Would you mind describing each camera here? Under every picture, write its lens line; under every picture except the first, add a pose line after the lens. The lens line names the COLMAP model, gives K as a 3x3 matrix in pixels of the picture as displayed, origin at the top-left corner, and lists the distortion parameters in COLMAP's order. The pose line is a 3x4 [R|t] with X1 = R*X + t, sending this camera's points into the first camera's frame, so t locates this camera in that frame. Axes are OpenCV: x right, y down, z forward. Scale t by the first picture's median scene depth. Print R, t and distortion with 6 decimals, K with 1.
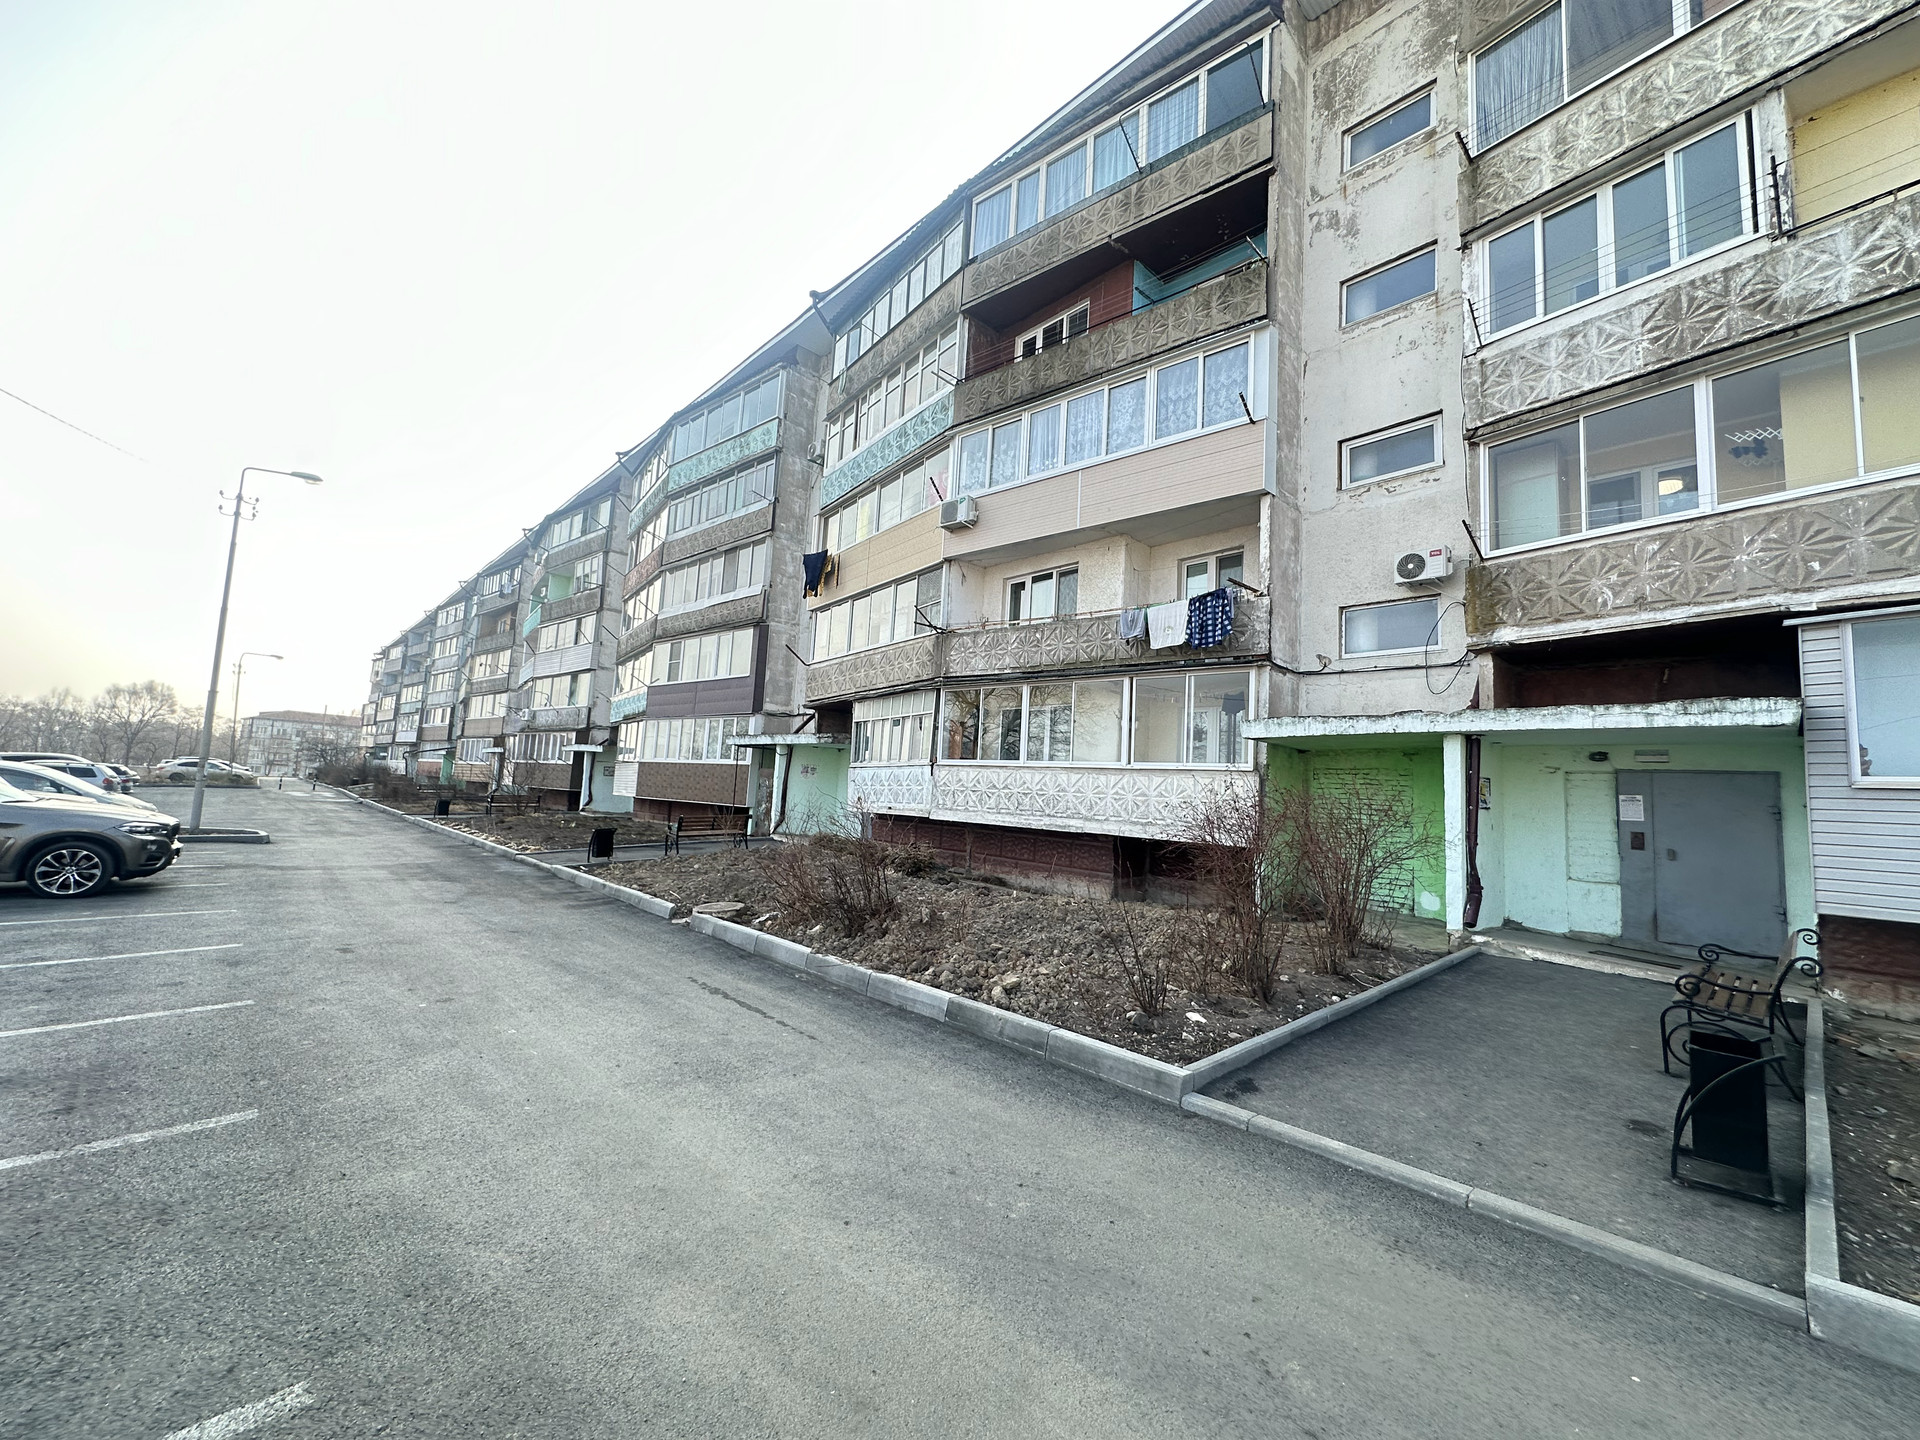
lens RADIAL K [[764.3, 0, 960.9], [0, 764.3, 715.8], [0, 0, 1]] dist [-0.000439, -0.000019]
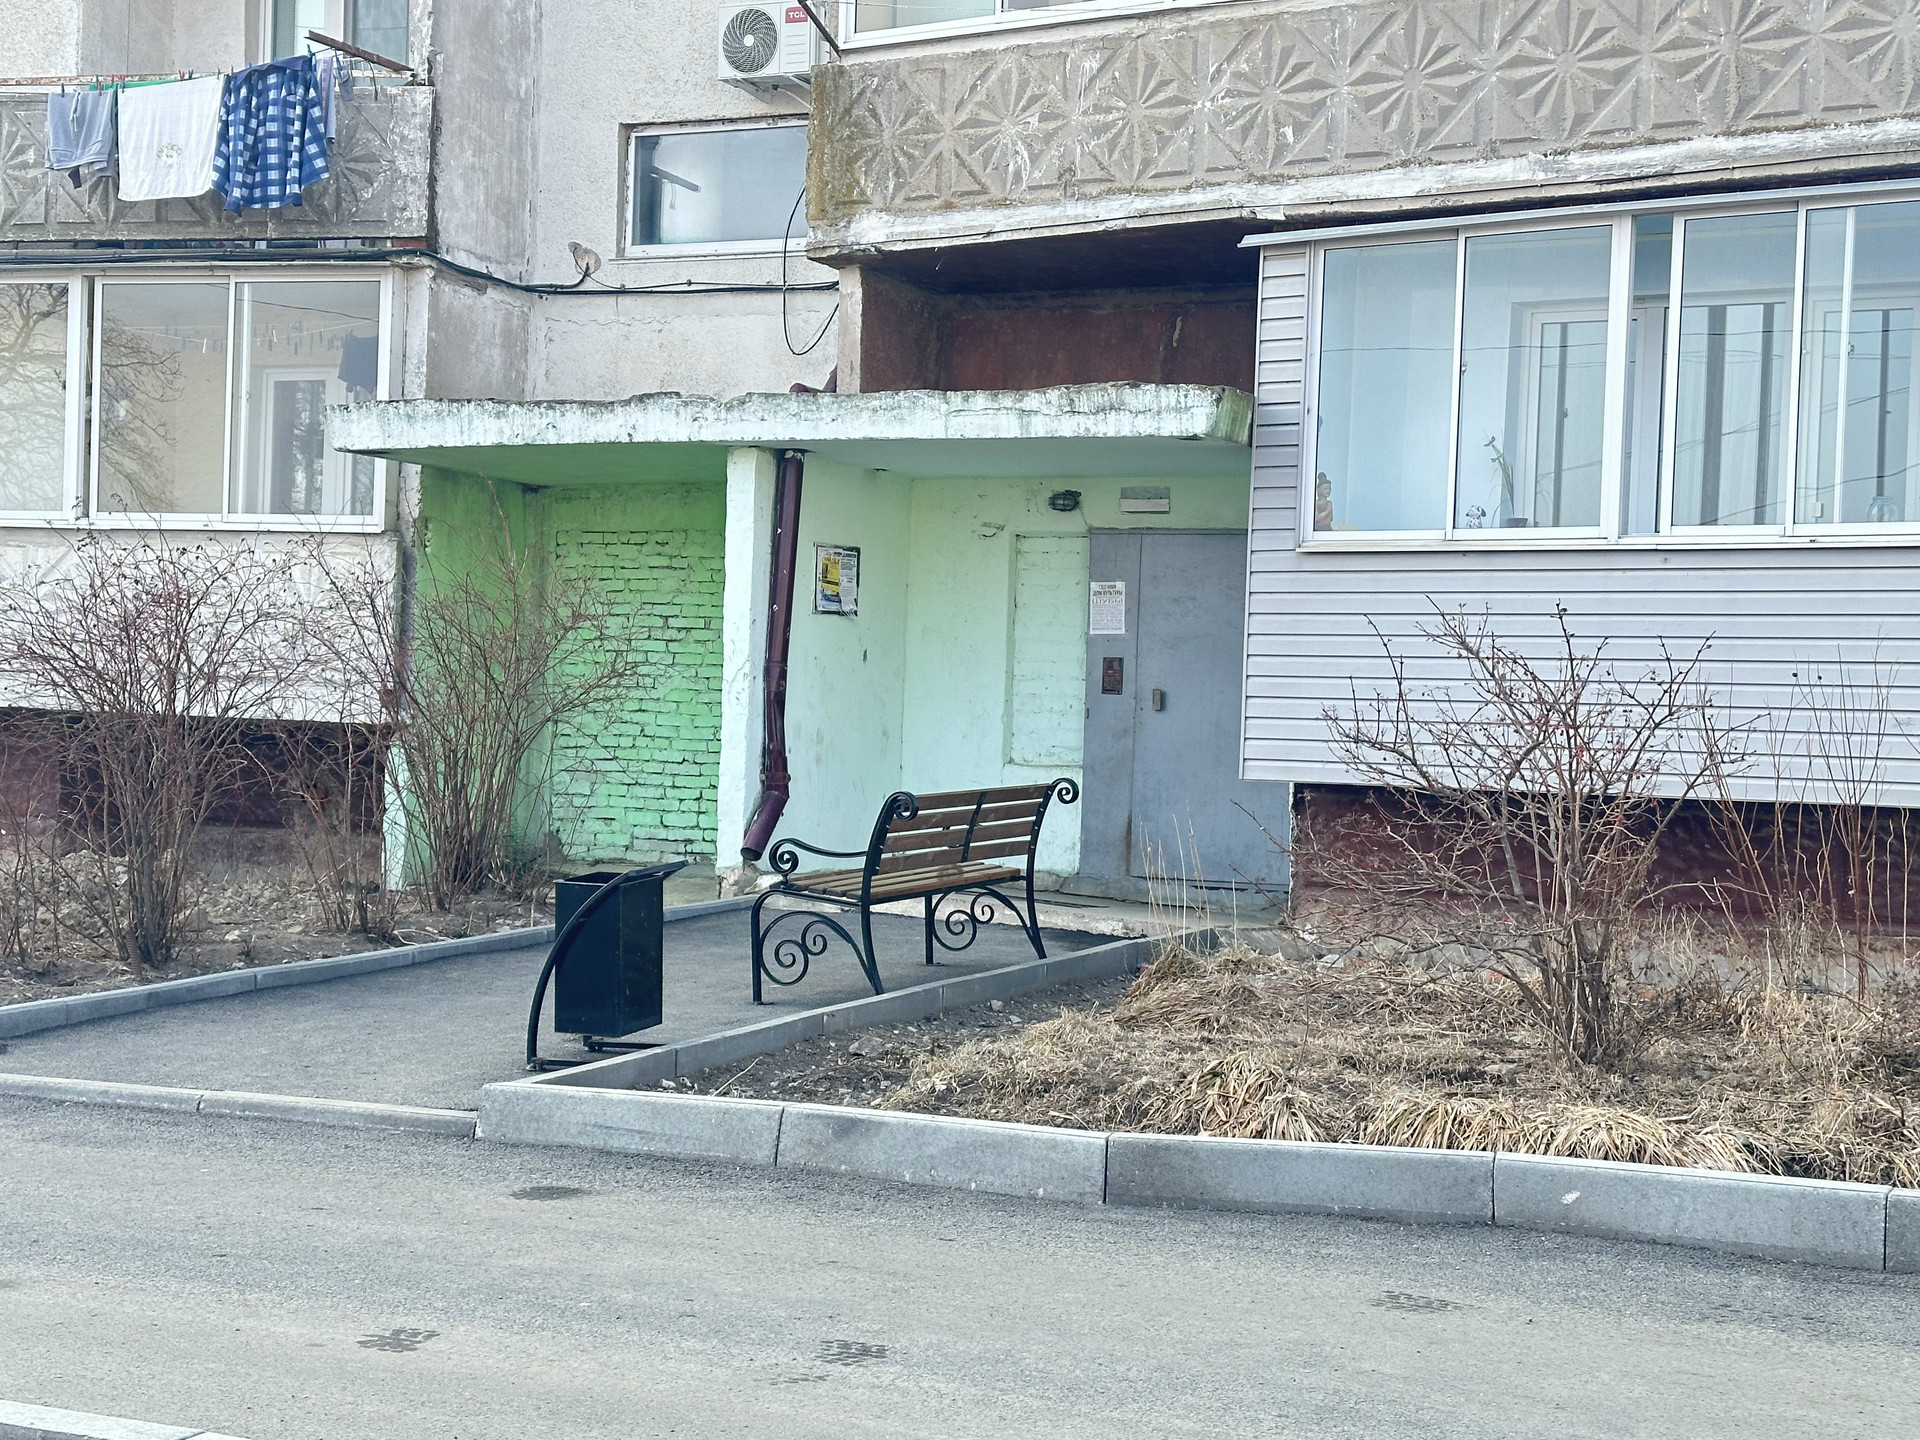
lens RADIAL K [[2813.7, 0, 960.0], [0, 2813.7, 720.0], [0, 0, 1]] dist [0.146179, -0.052536]
pose [[0.925681, -0.020831, 0.377730, 0.123627], [-0.024314, 0.993142, 0.114354, -0.009818], [-0.377522, -0.115040, 0.918827, -0.606366]]
